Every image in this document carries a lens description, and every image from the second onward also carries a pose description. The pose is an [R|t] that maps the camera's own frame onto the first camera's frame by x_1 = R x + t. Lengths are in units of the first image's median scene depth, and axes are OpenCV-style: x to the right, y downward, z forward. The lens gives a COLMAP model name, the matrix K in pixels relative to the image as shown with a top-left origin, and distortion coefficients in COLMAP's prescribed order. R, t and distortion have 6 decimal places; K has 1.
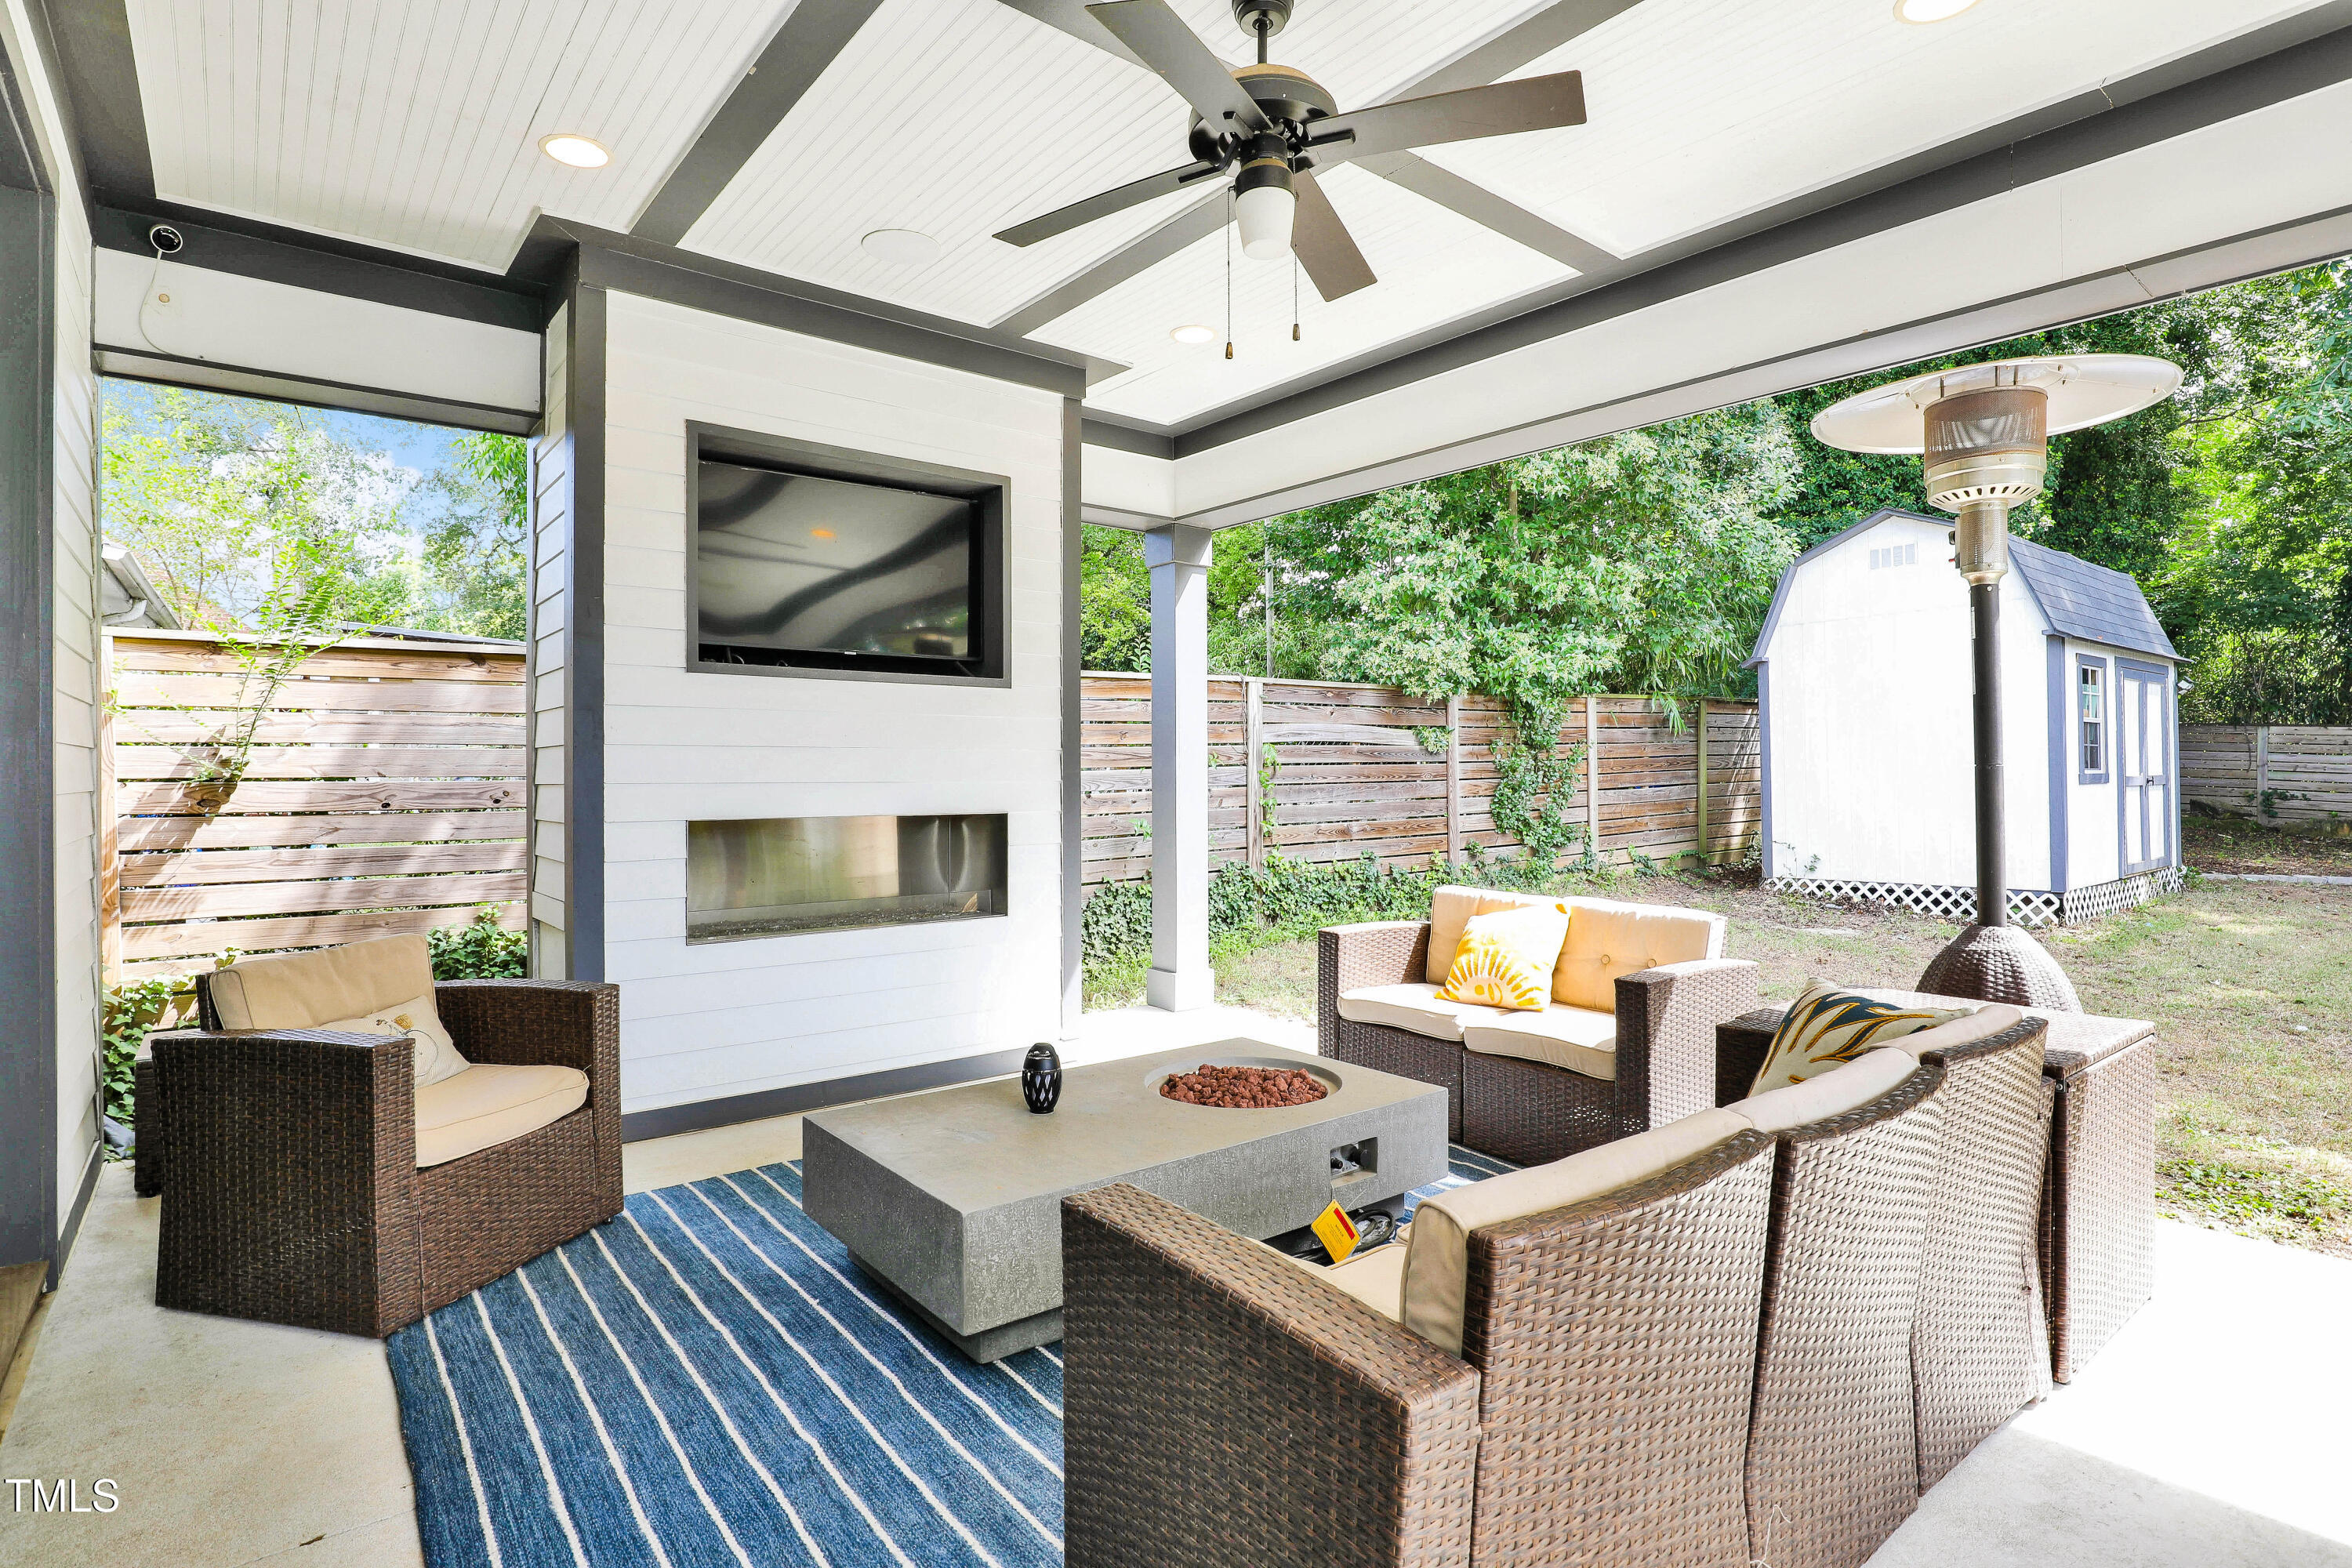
lens RADIAL K [[1173.0, 0, 1177.7], [0, 1173.0, 775.4], [0, 0, 1]] dist [-0.025479, 0.001794]
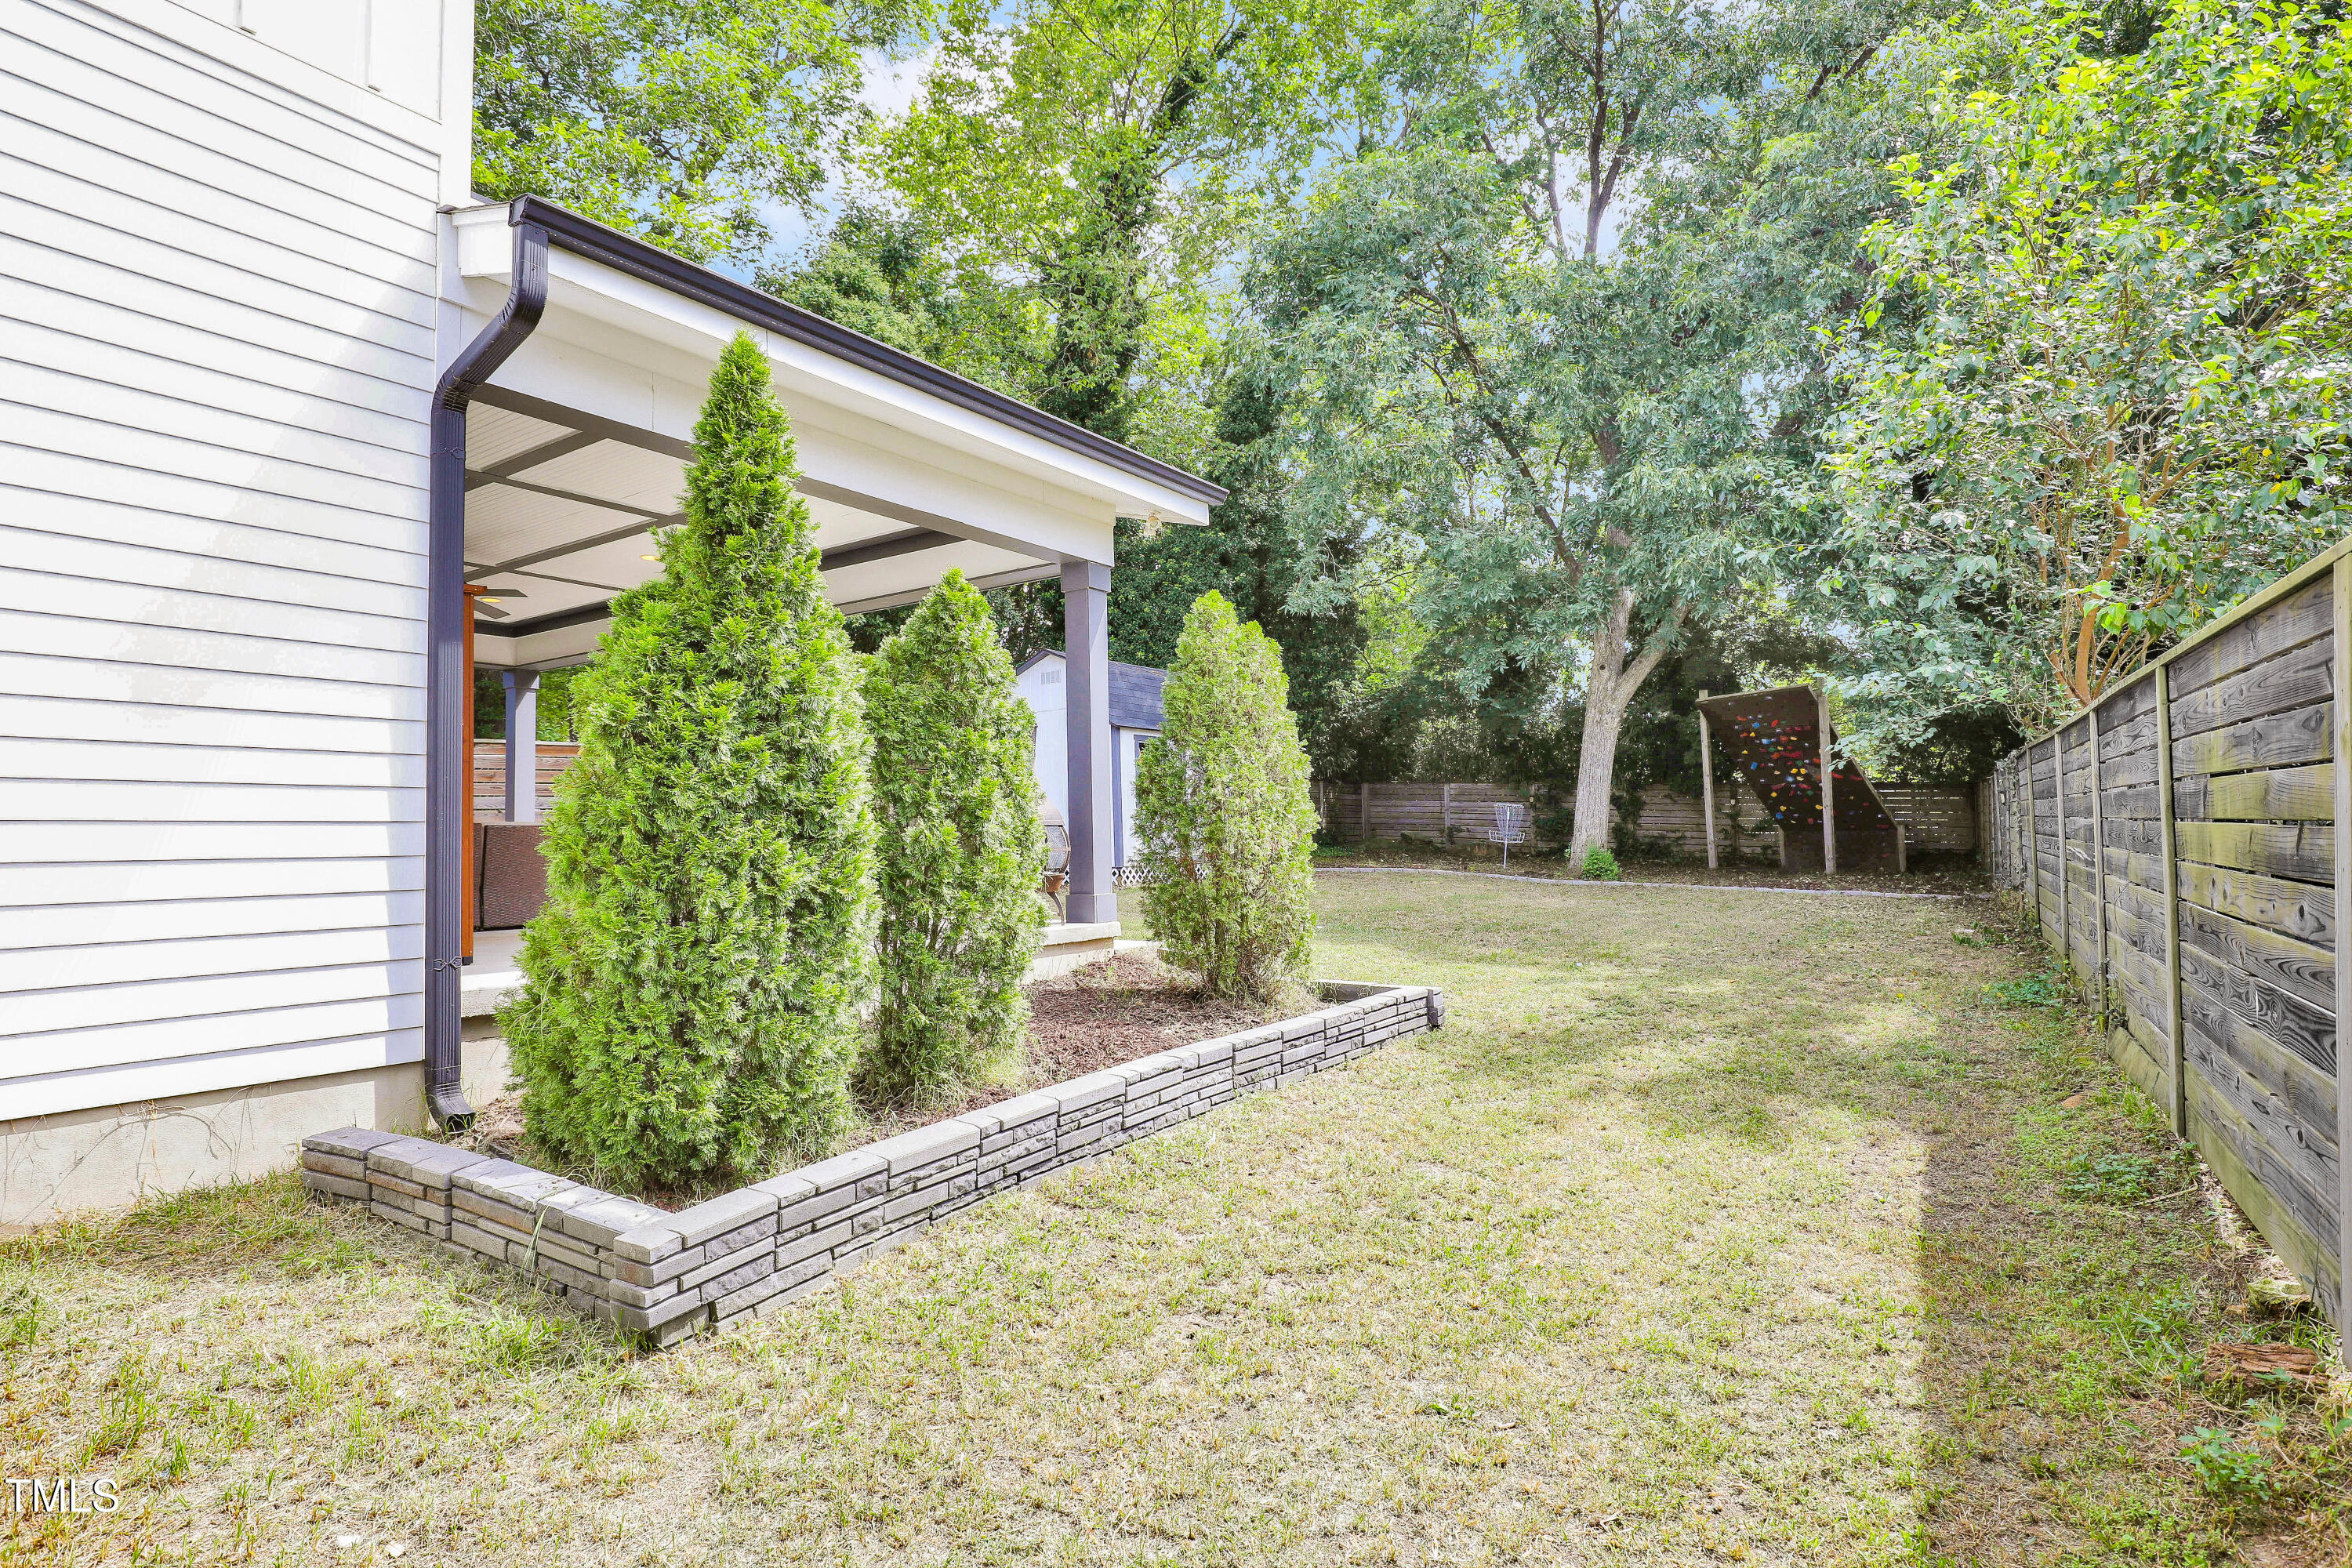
lens RADIAL K [[1203.7, 0, 1176.7], [0, 1203.7, 773.5], [0, 0, 1]] dist [-0.017077, -0.000085]
pose [[0.953973, 0.003570, 0.299871, 0.461713], [0.014832, 0.998144, -0.059071, 0.106928], [-0.299525, 0.060800, 0.952149, -1.297091]]
